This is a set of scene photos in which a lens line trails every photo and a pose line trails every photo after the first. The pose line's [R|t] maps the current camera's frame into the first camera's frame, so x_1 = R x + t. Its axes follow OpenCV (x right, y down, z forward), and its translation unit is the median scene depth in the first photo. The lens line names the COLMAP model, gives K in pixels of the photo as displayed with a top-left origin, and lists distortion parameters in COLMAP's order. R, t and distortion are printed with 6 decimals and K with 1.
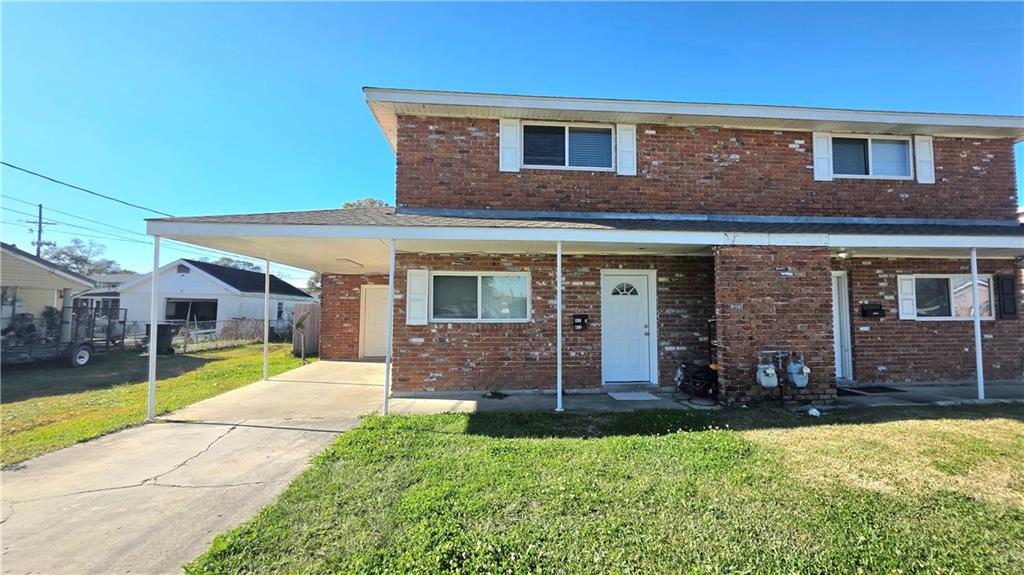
lens RADIAL K [[407.2, 0, 511.1], [0, 407.2, 288.5], [0, 0, 1]] dist [0.000031, -0.000550]
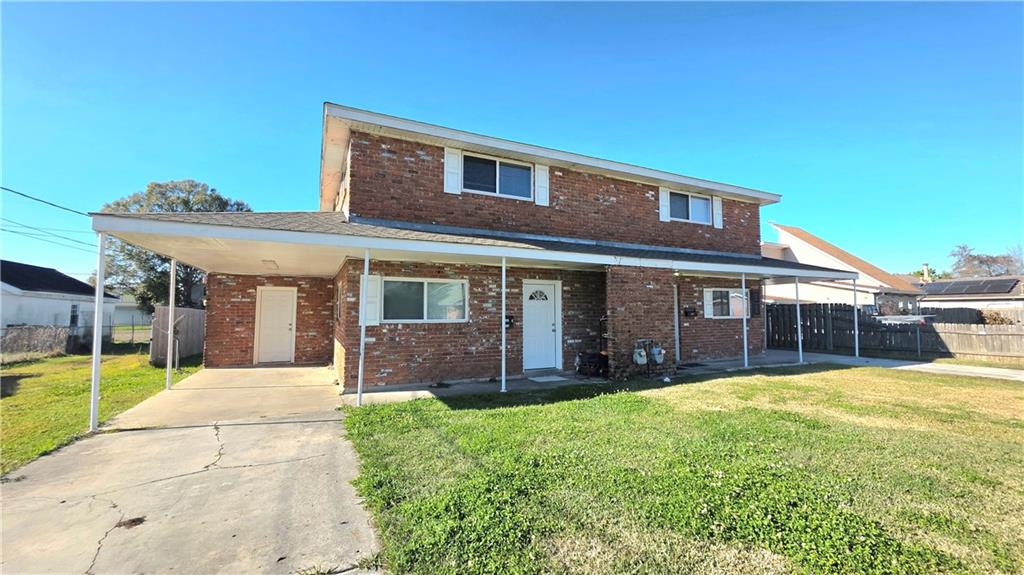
lens RADIAL K [[407.2, 0, 512.0], [0, 407.2, 289.9], [0, 0, 1]] dist [0.000031, -0.000550]
pose [[0.932880, 0.018297, 0.359723, -0.261754], [-0.016035, 0.999828, -0.009272, -0.002437], [-0.359830, 0.002881, 0.933013, -0.152174]]
